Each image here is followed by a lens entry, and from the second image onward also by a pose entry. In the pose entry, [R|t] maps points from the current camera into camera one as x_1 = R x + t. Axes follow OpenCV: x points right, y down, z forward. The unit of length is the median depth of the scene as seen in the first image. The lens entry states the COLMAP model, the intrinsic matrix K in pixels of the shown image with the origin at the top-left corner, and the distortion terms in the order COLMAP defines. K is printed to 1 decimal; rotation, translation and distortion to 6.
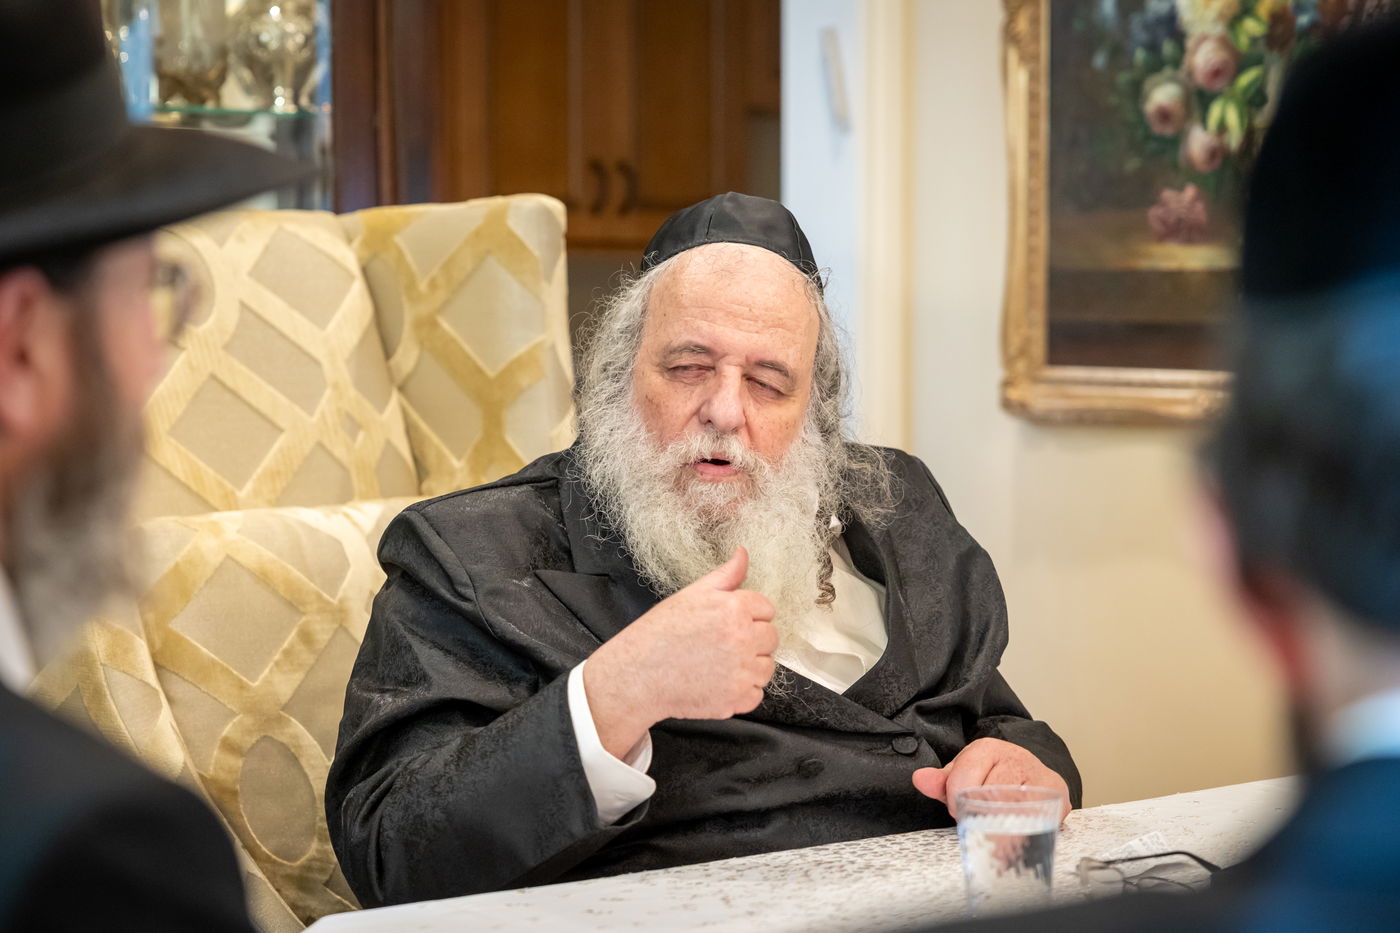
lens RADIAL K [[2755.7, 0, 700.0], [0, 2755.7, 466.5], [0, 0, 1]] dist [0.025935, -0.078708]
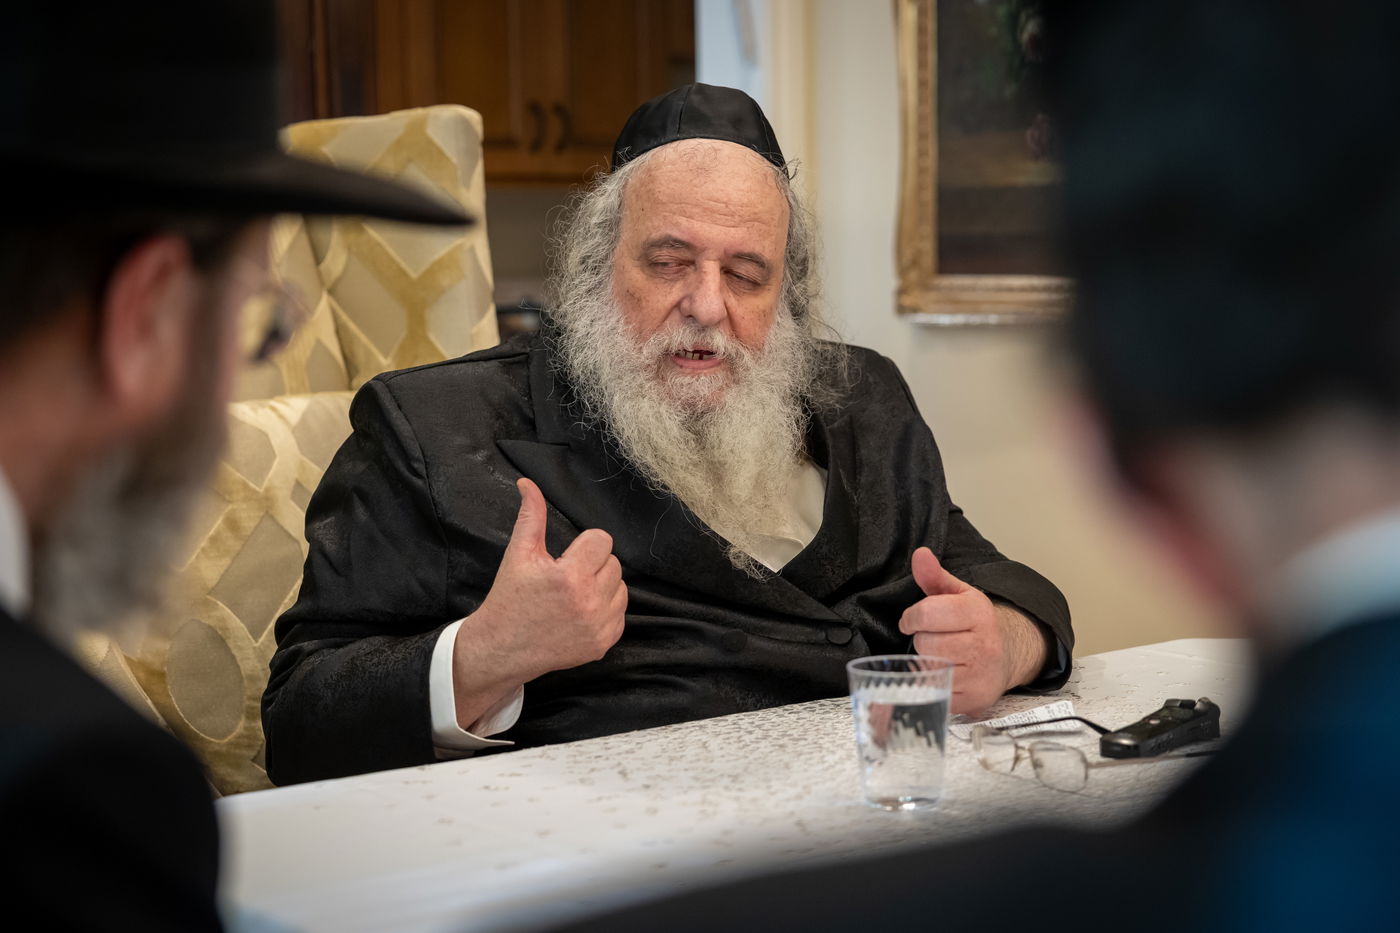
lens RADIAL K [[2269.9, 0, 742.6], [0, 2269.9, 468.0], [0, 0, 1]] dist [0.017092, 0.023868]
pose [[0.999147, -0.014546, 0.038653, 0.017257], [0.013264, 0.999360, 0.033220, 0.014509], [-0.039111, -0.032678, 0.998700, 0.133787]]
